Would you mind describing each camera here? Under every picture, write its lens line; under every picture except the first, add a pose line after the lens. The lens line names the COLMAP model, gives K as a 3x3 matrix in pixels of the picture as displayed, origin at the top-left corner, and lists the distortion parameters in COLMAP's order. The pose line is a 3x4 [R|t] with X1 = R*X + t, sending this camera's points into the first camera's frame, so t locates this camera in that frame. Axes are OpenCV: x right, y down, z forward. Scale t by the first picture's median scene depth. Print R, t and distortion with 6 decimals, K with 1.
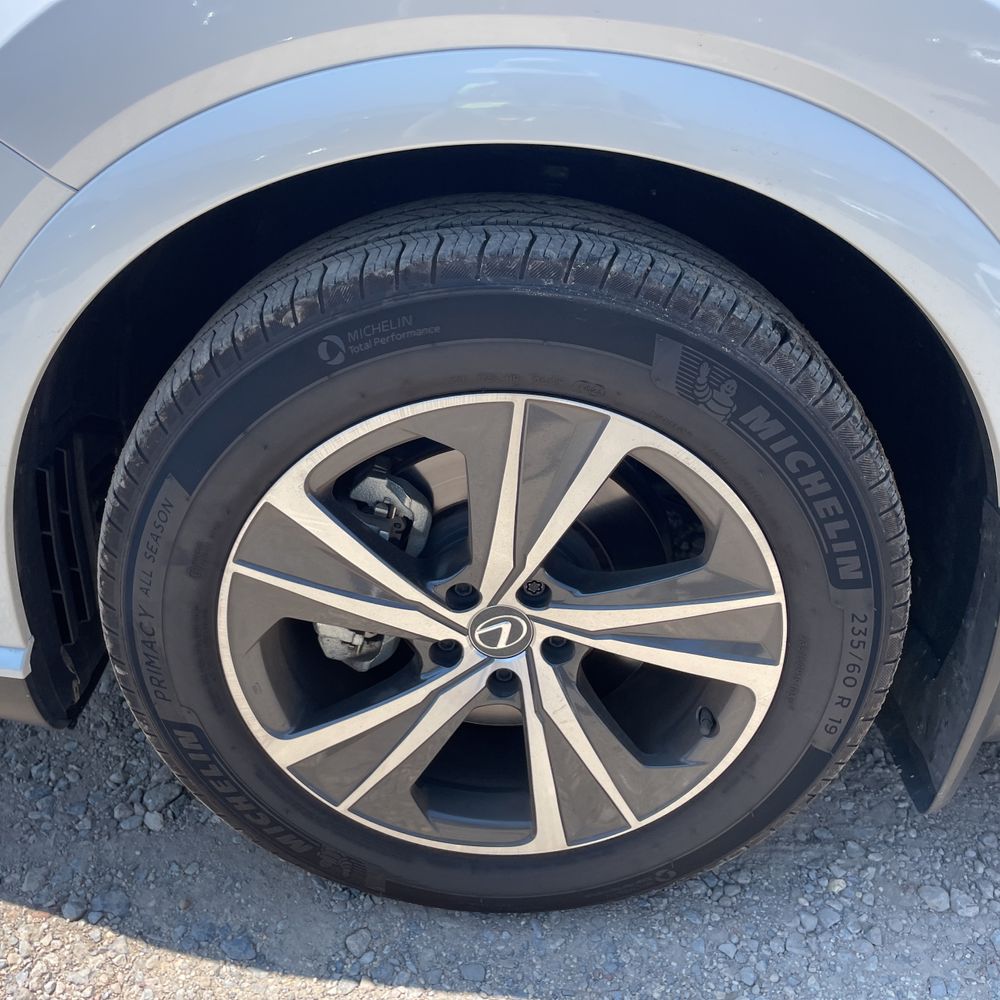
lens RADIAL K [[992.1, 0, 500.3], [0, 992.1, 491.4], [0, 0, 1]] dist [0.090864, -0.124583]
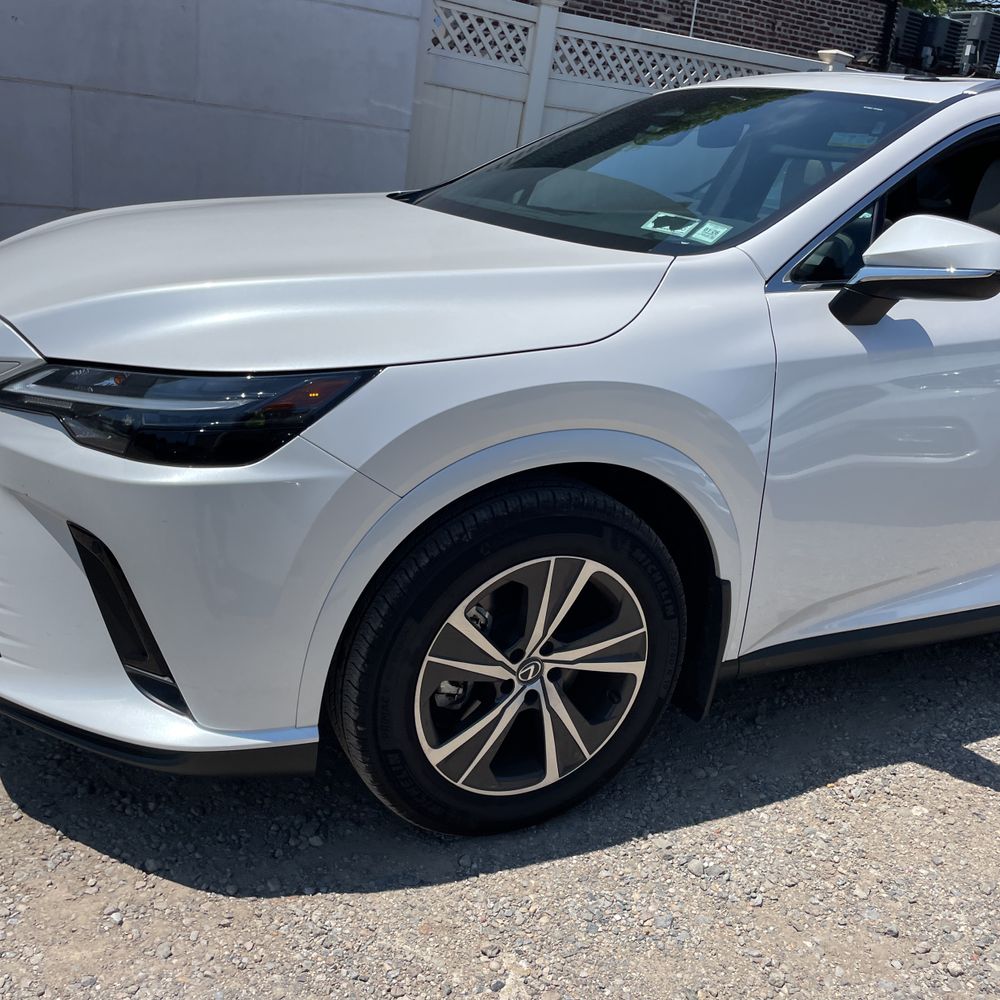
lens RADIAL K [[992.1, 0, 500.3], [0, 992.1, 491.4], [0, 0, 1]] dist [0.090864, -0.124583]
pose [[0.886524, -0.107793, 0.449951, -0.958792], [0.170390, 0.980198, -0.100892, -0.028243], [-0.430165, 0.166110, 0.887336, -0.895110]]
